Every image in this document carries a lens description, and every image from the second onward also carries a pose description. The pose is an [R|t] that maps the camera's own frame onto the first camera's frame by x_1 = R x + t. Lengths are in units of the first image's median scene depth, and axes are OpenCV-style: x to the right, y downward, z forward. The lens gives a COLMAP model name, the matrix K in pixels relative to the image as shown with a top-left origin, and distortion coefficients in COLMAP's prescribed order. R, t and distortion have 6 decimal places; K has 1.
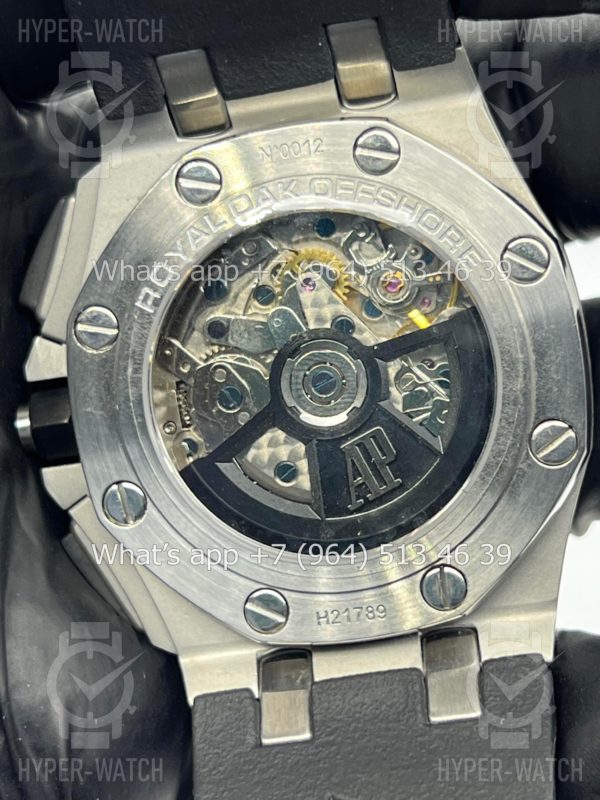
lens RADIAL K [[1850.3, 0, 300.0], [0, 1850.3, 400.7], [0, 0, 1]] dist [0.201861, 0.000000]
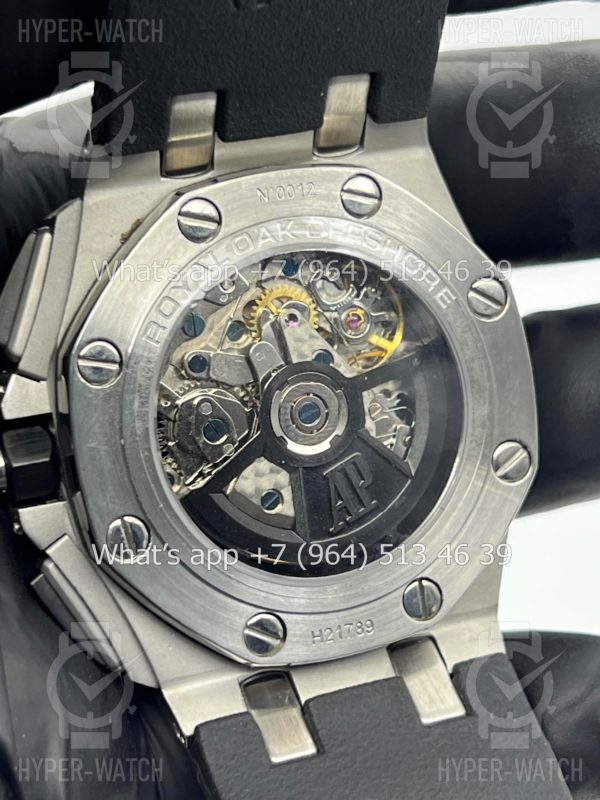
lens RADIAL K [[1850.3, 0, 299.9], [0, 1850.3, 399.2], [0, 0, 1]] dist [0.201861, 0.000000]
pose [[0.885430, -0.015280, 0.464522, -0.480541], [0.034453, 0.998867, -0.032816, 0.016861], [-0.463494, 0.045060, 0.884953, 0.068481]]
